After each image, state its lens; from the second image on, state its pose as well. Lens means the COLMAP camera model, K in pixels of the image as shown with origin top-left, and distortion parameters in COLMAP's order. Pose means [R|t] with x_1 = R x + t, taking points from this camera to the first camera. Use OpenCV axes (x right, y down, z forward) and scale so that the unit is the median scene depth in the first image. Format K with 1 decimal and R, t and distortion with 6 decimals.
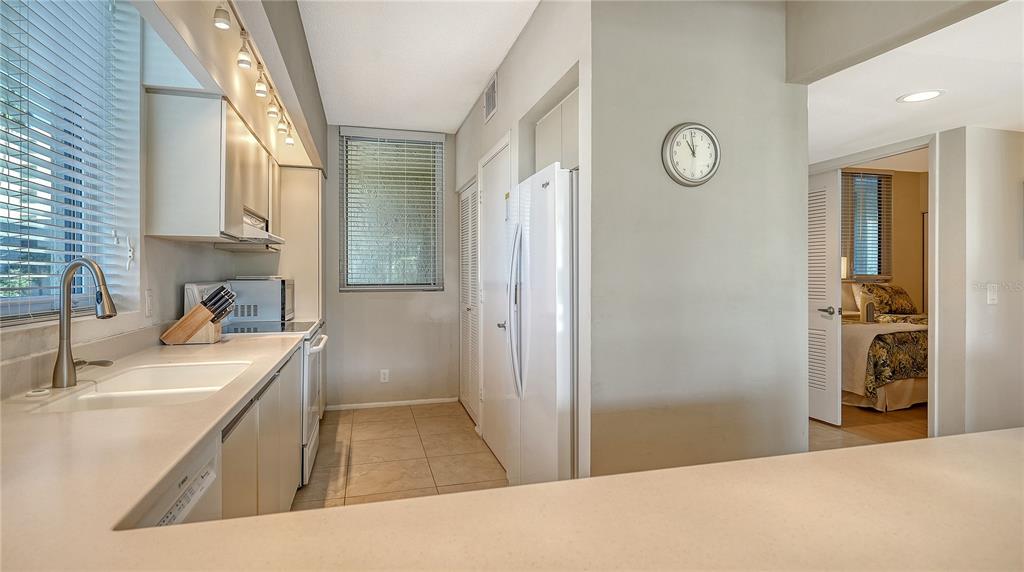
lens RADIAL K [[540.5, 0, 528.5], [0, 540.5, 258.7], [0, 0, 1]] dist [-0.000041, 0.001045]
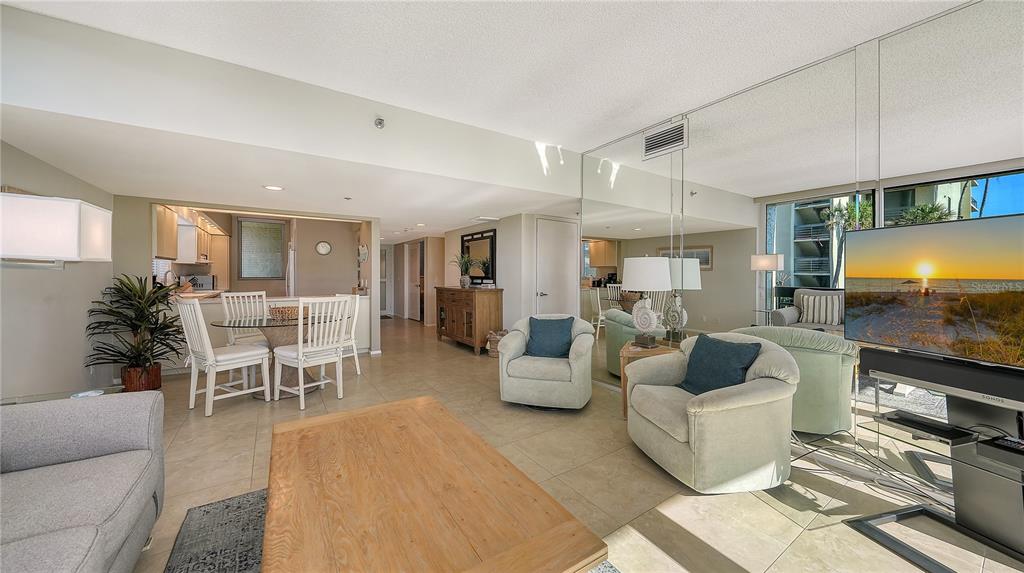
lens RADIAL K [[360.5, 0, 512.2], [0, 360.5, 273.7], [0, 0, 1]] dist [-0.000339, -0.000084]
pose [[0.953546, 0.006482, 0.301177, 0.719518], [-0.013906, 0.999650, 0.022513, -0.052200], [-0.300926, -0.025655, 0.953302, -1.926211]]
